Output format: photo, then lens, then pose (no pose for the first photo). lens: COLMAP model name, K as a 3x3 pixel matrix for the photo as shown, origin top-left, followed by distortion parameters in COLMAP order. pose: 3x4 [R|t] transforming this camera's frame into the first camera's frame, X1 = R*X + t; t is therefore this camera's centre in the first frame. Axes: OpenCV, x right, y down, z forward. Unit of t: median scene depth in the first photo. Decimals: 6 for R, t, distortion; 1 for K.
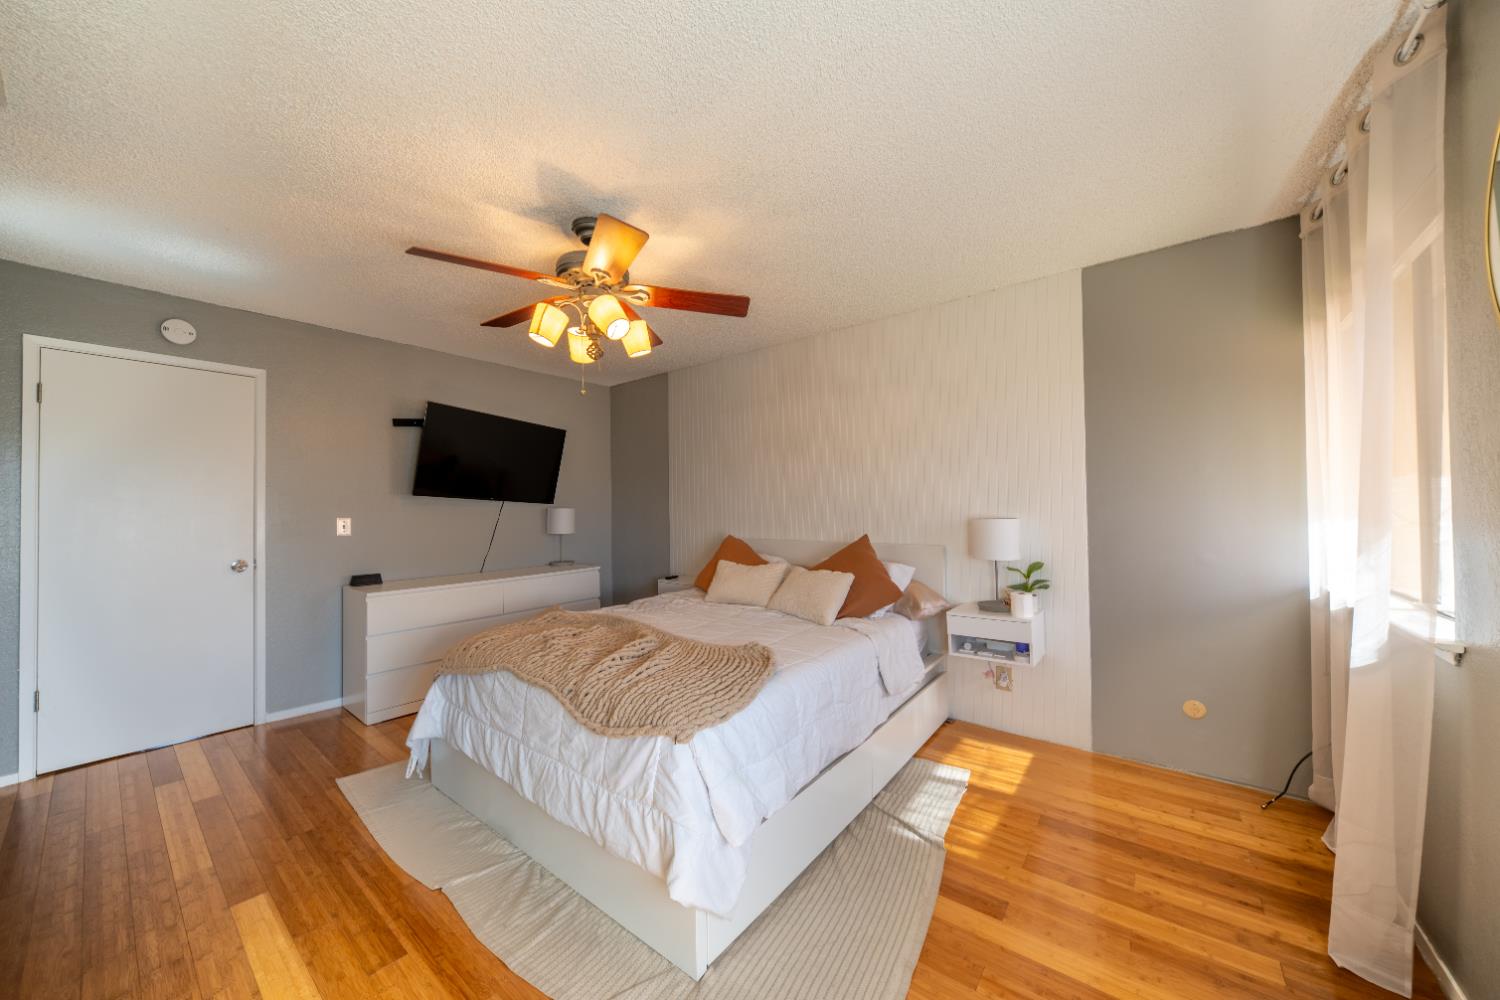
lens RADIAL K [[520.9, 0, 749.8], [0, 520.9, 506.6], [0, 0, 1]] dist [-0.000525, -0.002034]
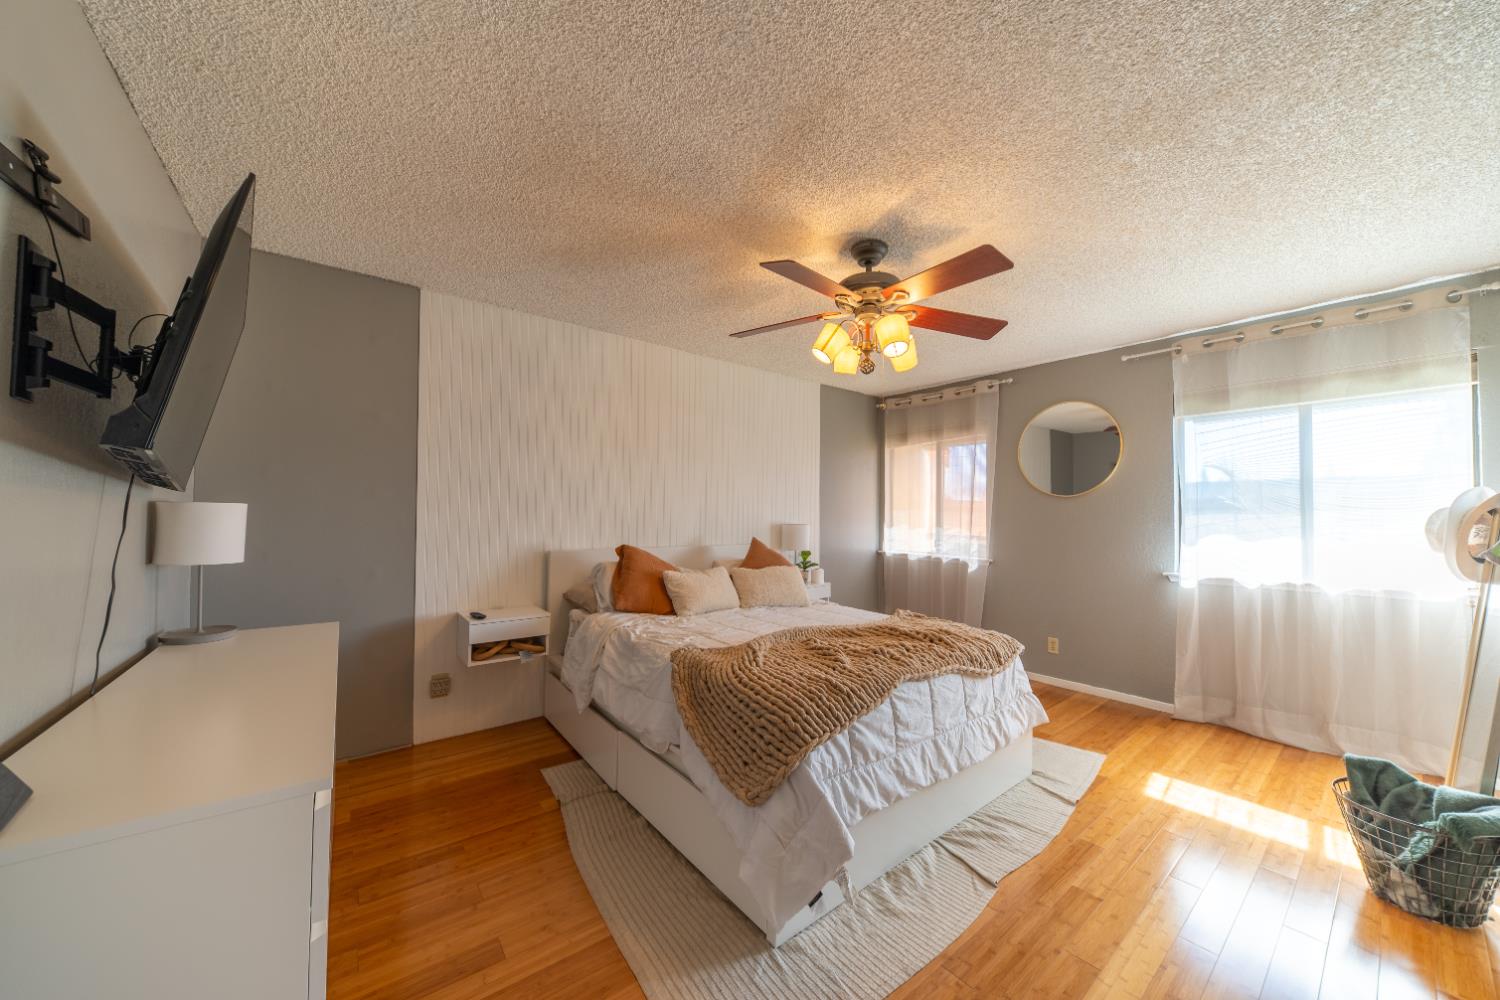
lens RADIAL K [[520.9, 0, 754.7], [0, 520.9, 505.3], [0, 0, 1]] dist [-0.000525, -0.002034]
pose [[0.236600, 0.034875, 0.970981, -1.419730], [-0.016918, 0.999352, -0.031772, 0.022547], [-0.971460, -0.008910, 0.237037, 1.003796]]
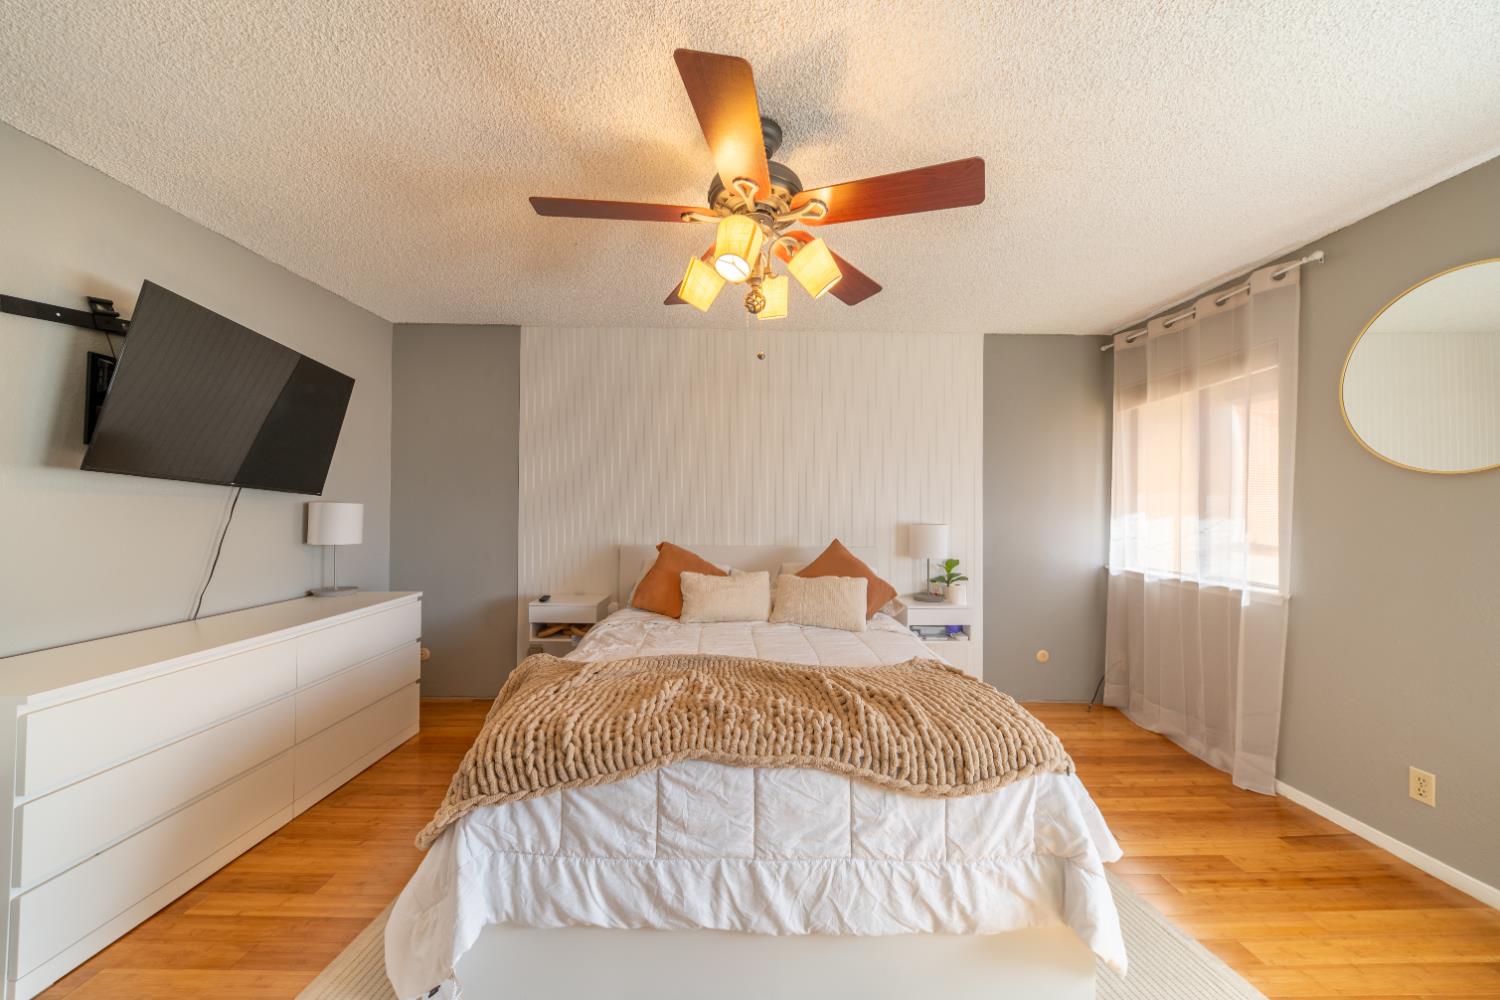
lens RADIAL K [[520.9, 0, 751.2], [0, 520.9, 505.1], [0, 0, 1]] dist [-0.000525, -0.002034]
pose [[0.778042, 0.024696, 0.627727, -0.794560], [-0.022239, 0.999683, -0.011765, 0.002782], [-0.627818, -0.004806, 0.778345, 0.434956]]
